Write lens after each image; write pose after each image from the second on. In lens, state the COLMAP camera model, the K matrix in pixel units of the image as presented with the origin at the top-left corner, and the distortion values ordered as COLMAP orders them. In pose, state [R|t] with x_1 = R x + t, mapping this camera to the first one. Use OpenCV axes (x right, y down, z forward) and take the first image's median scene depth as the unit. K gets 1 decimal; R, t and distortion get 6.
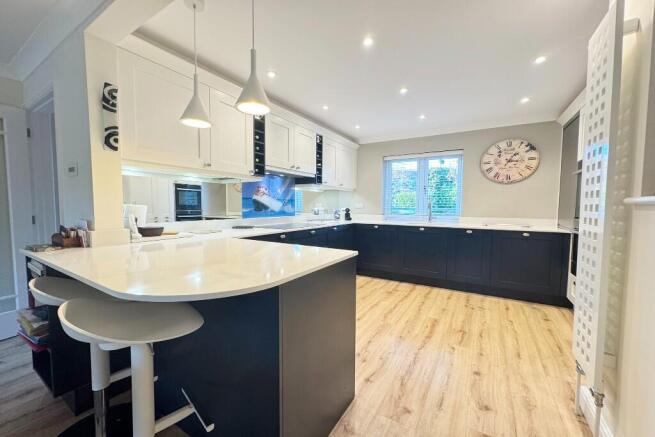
lens RADIAL K [[259.5, 0, 325.4], [0, 259.5, 221.0], [0, 0, 1]] dist [-0.002949, -0.000002]
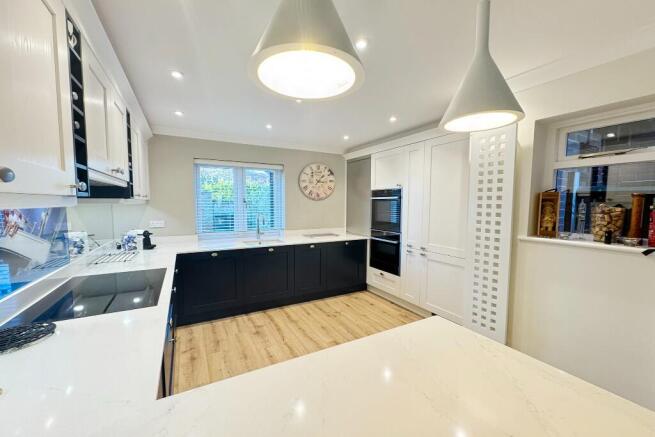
lens RADIAL K [[259.5, 0, 325.4], [0, 259.5, 221.0], [0, 0, 1]] dist [-0.002949, -0.000002]
pose [[0.501789, -0.066983, 0.862392, -0.323837], [0.054710, 0.997459, 0.045641, -0.103474], [-0.863258, 0.024279, 0.504179, 0.376706]]
